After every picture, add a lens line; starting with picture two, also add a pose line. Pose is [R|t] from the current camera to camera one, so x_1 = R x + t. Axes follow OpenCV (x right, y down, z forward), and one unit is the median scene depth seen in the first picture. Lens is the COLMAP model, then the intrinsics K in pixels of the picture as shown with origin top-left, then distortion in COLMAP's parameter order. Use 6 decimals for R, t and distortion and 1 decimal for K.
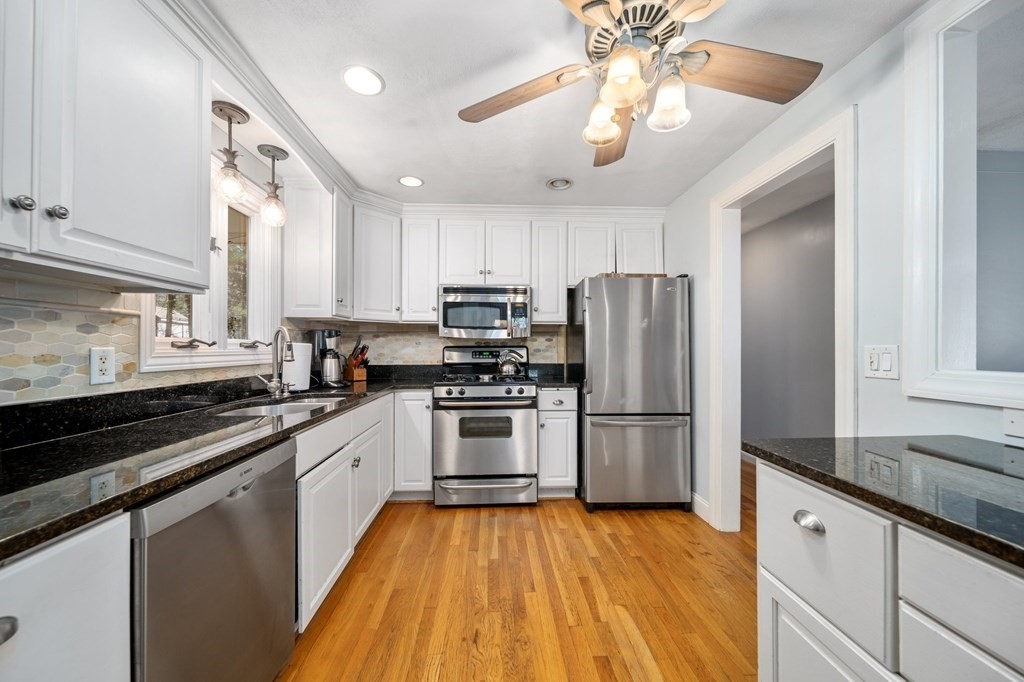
lens RADIAL K [[365.8, 0, 507.3], [0, 365.8, 344.5], [0, 0, 1]] dist [0.001195, -0.001582]
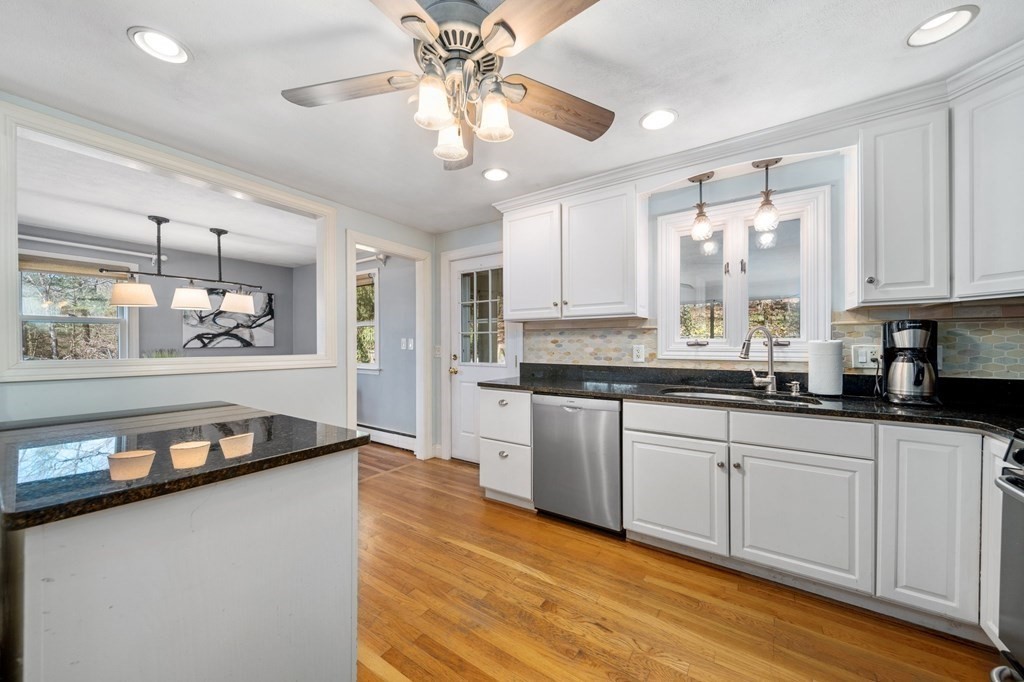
lens RADIAL K [[365.8, 0, 506.6], [0, 365.8, 341.6], [0, 0, 1]] dist [0.001195, -0.001582]
pose [[-0.607019, -0.008090, -0.794646, 0.524882], [0.005312, 0.999885, -0.014238, 0.006475], [0.794670, -0.012864, -0.606906, 0.827075]]
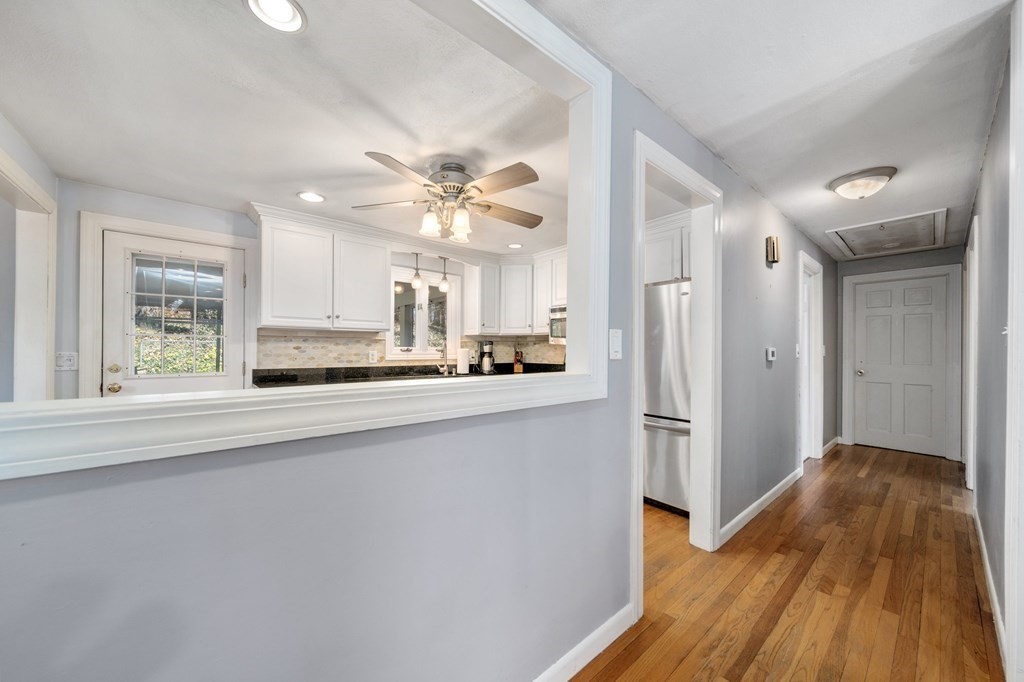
lens RADIAL K [[365.8, 0, 510.8], [0, 365.8, 345.9], [0, 0, 1]] dist [0.001195, -0.001582]
pose [[0.604765, -0.009282, -0.796350, 0.985548], [0.004188, 0.999955, -0.008475, -0.002367], [0.796393, 0.001790, 0.604777, 0.035745]]
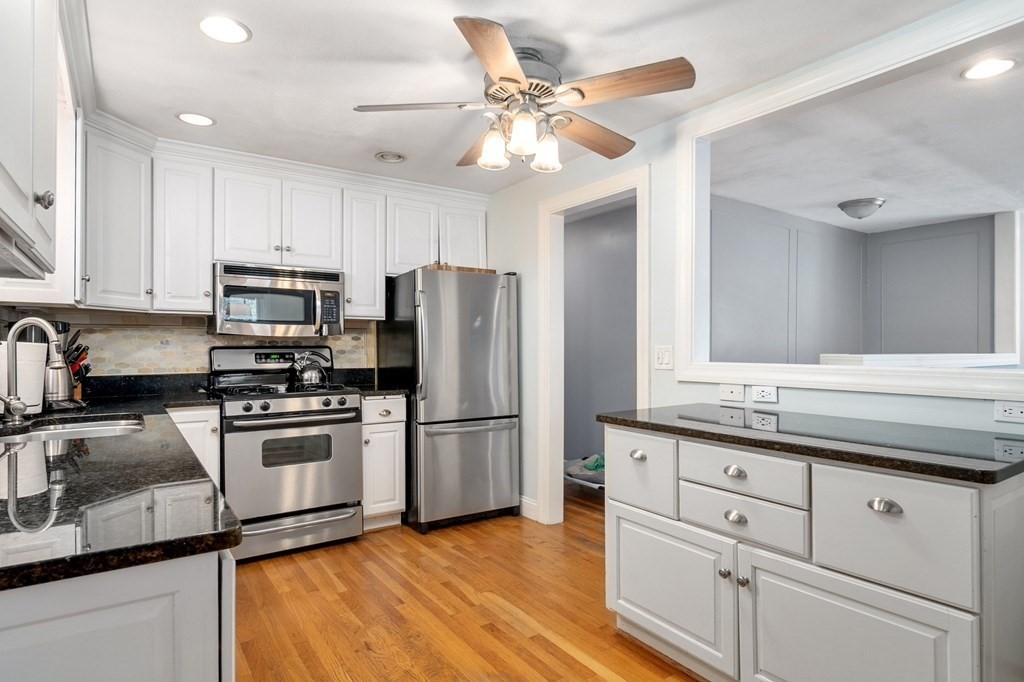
lens RADIAL K [[558.0, 0, 506.4], [0, 558.0, 342.3], [0, 0, 1]] dist [0.001964, -0.000021]
pose [[0.853164, 0.002355, 0.521637, -0.318398], [-0.001489, 0.999997, -0.002079, -0.002651], [-0.521640, 0.000997, 0.853165, -0.266149]]
